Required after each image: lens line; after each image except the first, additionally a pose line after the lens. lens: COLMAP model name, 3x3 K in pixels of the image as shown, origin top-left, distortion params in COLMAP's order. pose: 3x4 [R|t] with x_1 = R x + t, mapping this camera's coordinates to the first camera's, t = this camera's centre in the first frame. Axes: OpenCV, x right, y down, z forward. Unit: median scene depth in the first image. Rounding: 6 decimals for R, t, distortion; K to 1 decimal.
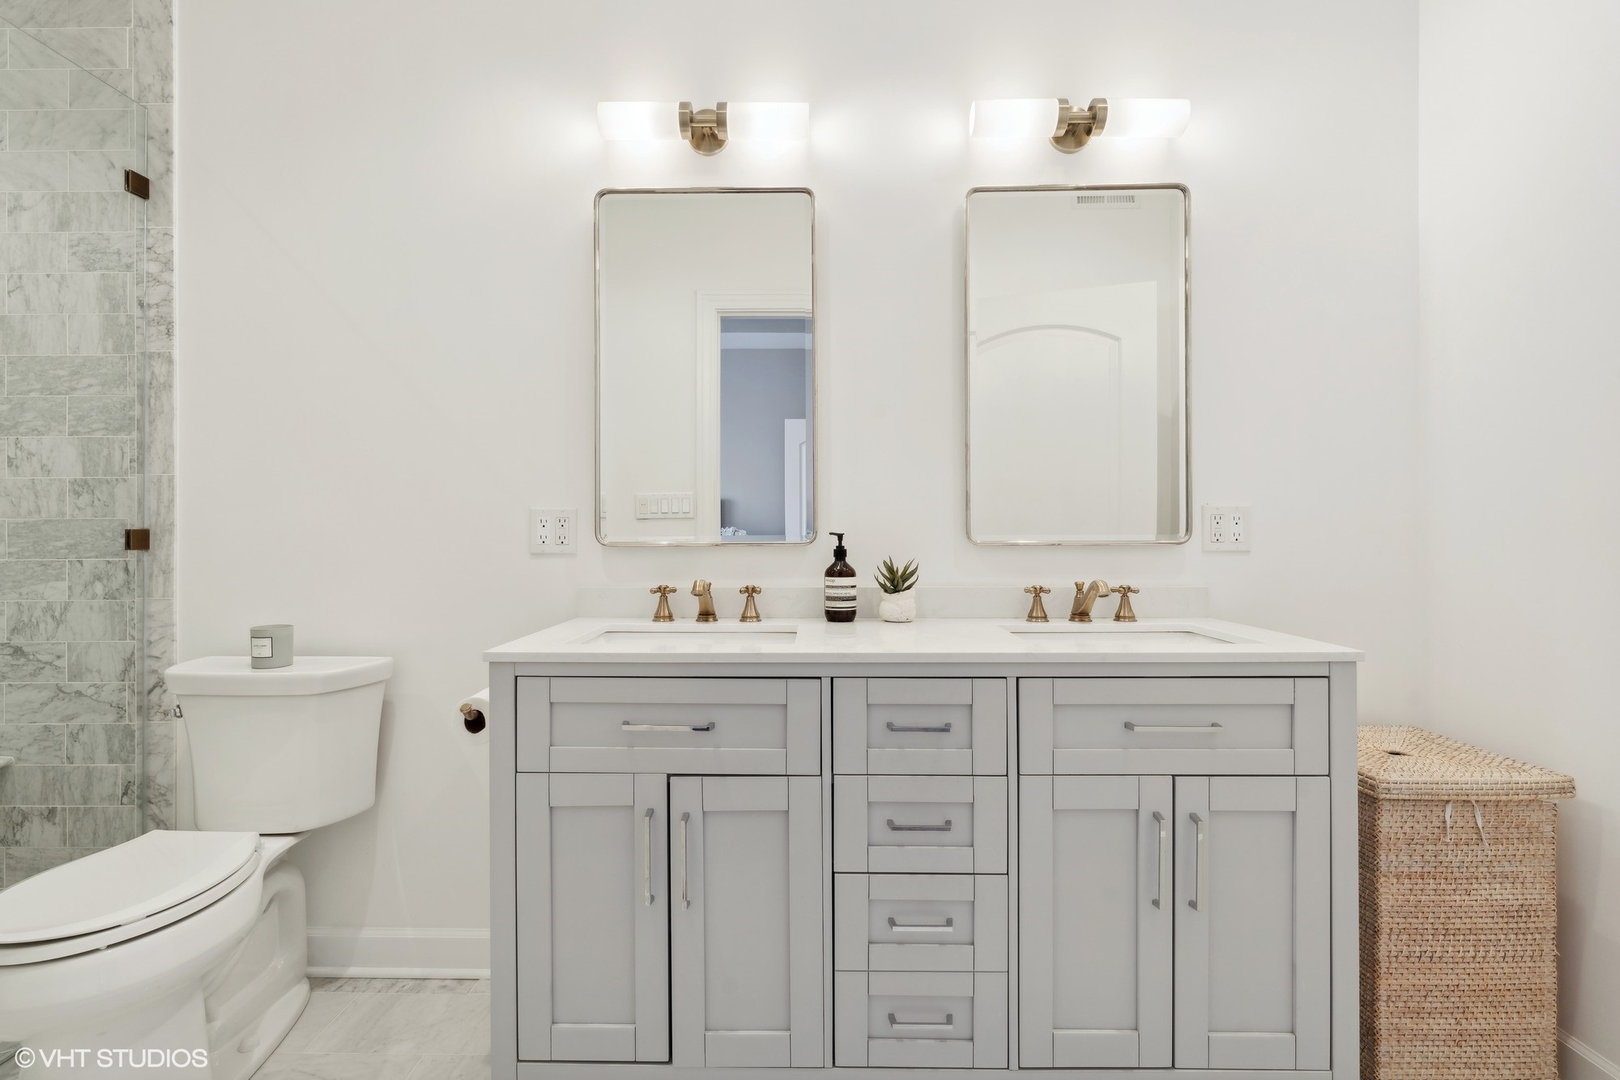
lens RADIAL K [[740.0, 0, 810.0], [0, 740.0, 540.0], [0, 0, 1]] dist [-0.001175, -0.000021]
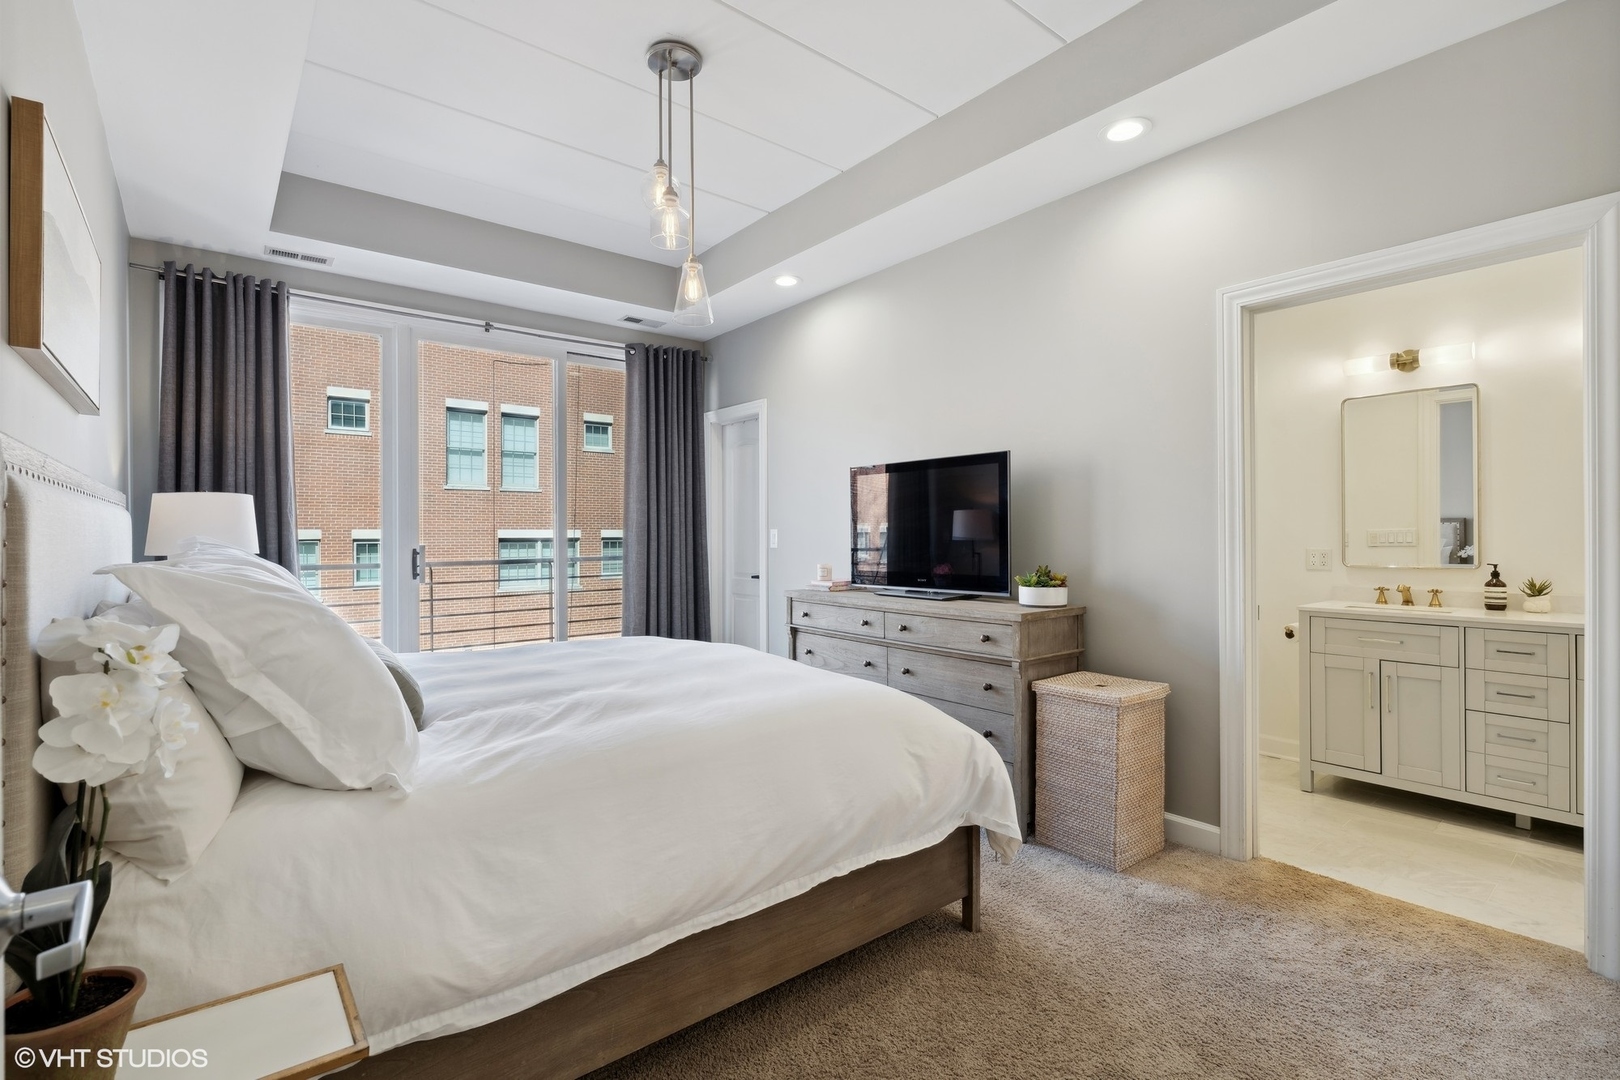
lens RADIAL K [[736.1, 0, 804.6], [0, 736.1, 533.1], [0, 0, 1]] dist [0.001050, -0.000054]
pose [[0.626447, -0.006896, -0.779433, 0.408834], [-0.001897, 0.999944, -0.010372, -0.066500], [0.779461, 0.007976, 0.626399, -1.595999]]
